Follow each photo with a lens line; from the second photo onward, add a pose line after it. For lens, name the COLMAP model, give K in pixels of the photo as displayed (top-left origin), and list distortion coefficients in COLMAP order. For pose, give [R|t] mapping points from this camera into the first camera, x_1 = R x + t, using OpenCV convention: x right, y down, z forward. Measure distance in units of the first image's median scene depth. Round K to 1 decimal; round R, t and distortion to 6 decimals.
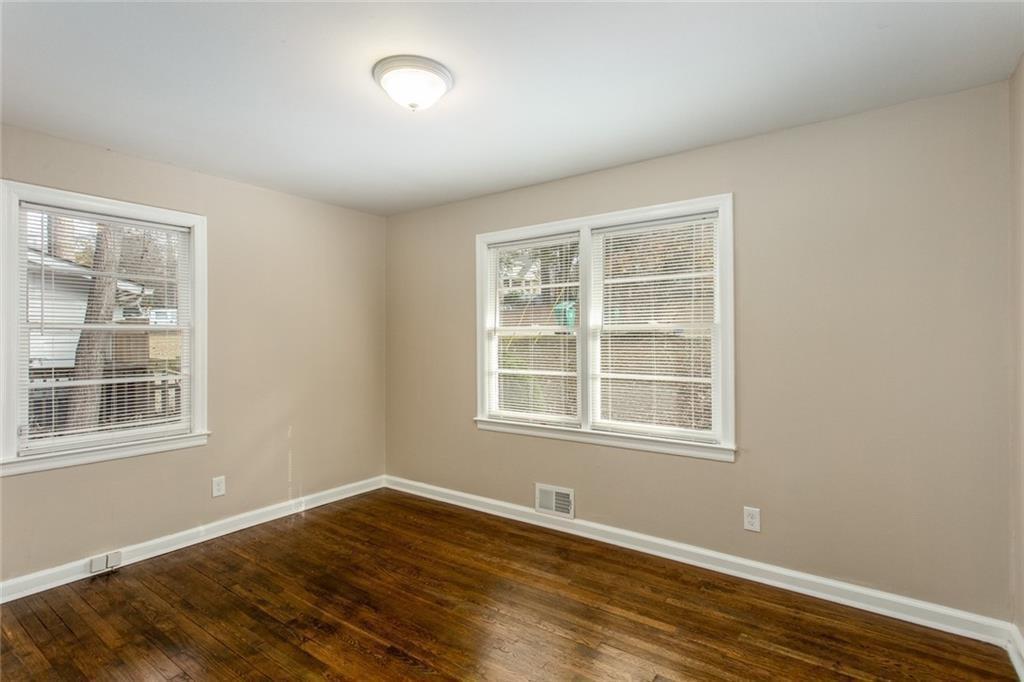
lens RADIAL K [[484.0, 0, 512.4], [0, 484.0, 332.4], [0, 0, 1]] dist [-0.001877, 0.000017]
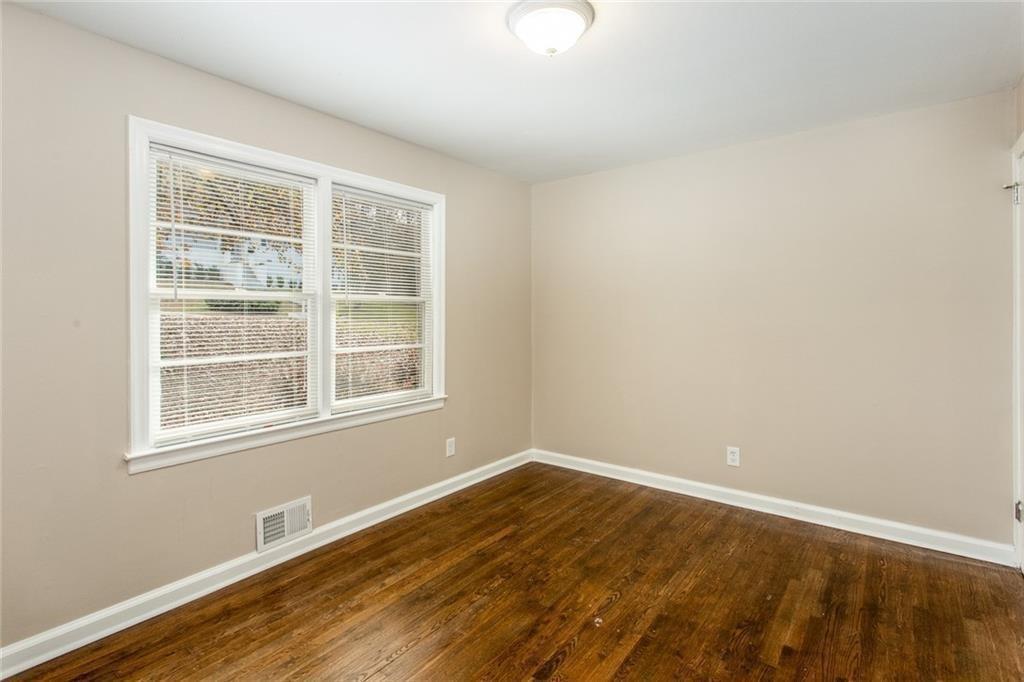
lens RADIAL K [[503.1, 0, 509.2], [0, 503.1, 313.1], [0, 0, 1]] dist [0.001410, 0.000307]
pose [[0.036683, 0.003339, 0.999321, -0.802454], [-0.013679, 0.999902, -0.002839, 0.020197], [-0.999233, -0.013566, 0.036725, 0.730798]]
